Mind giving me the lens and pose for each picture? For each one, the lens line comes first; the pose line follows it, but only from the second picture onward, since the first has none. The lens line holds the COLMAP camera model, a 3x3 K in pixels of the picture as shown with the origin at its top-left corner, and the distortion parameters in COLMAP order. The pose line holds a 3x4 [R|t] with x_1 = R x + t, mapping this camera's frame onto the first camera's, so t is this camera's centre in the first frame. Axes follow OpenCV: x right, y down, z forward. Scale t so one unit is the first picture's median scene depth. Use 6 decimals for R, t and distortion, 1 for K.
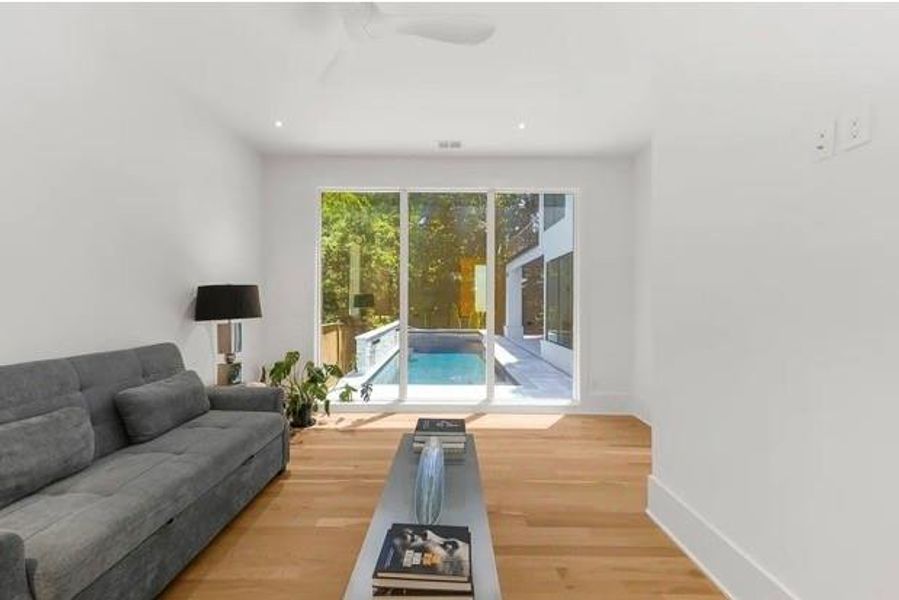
lens RADIAL K [[347.1, 0, 450.5], [0, 347.1, 301.1], [0, 0, 1]] dist [0.002964, 0.000134]
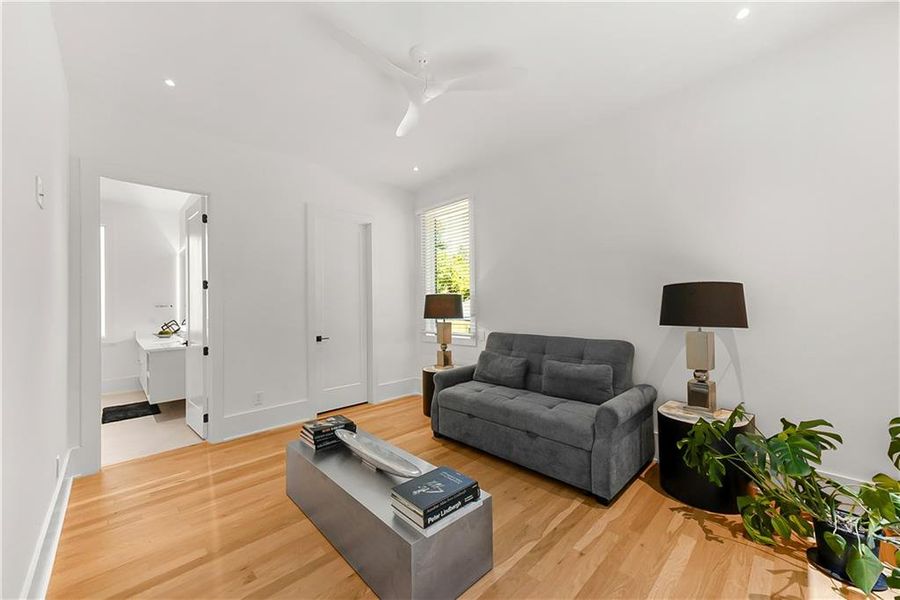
lens RADIAL K [[347.5, 0, 452.0], [0, 347.5, 300.5], [0, 0, 1]] dist [0.002964, 0.000134]
pose [[-0.718750, -0.002133, -0.695265, 0.243197], [0.005513, 0.999946, -0.008767, -0.003216], [0.695247, -0.010134, -0.718700, 0.860501]]
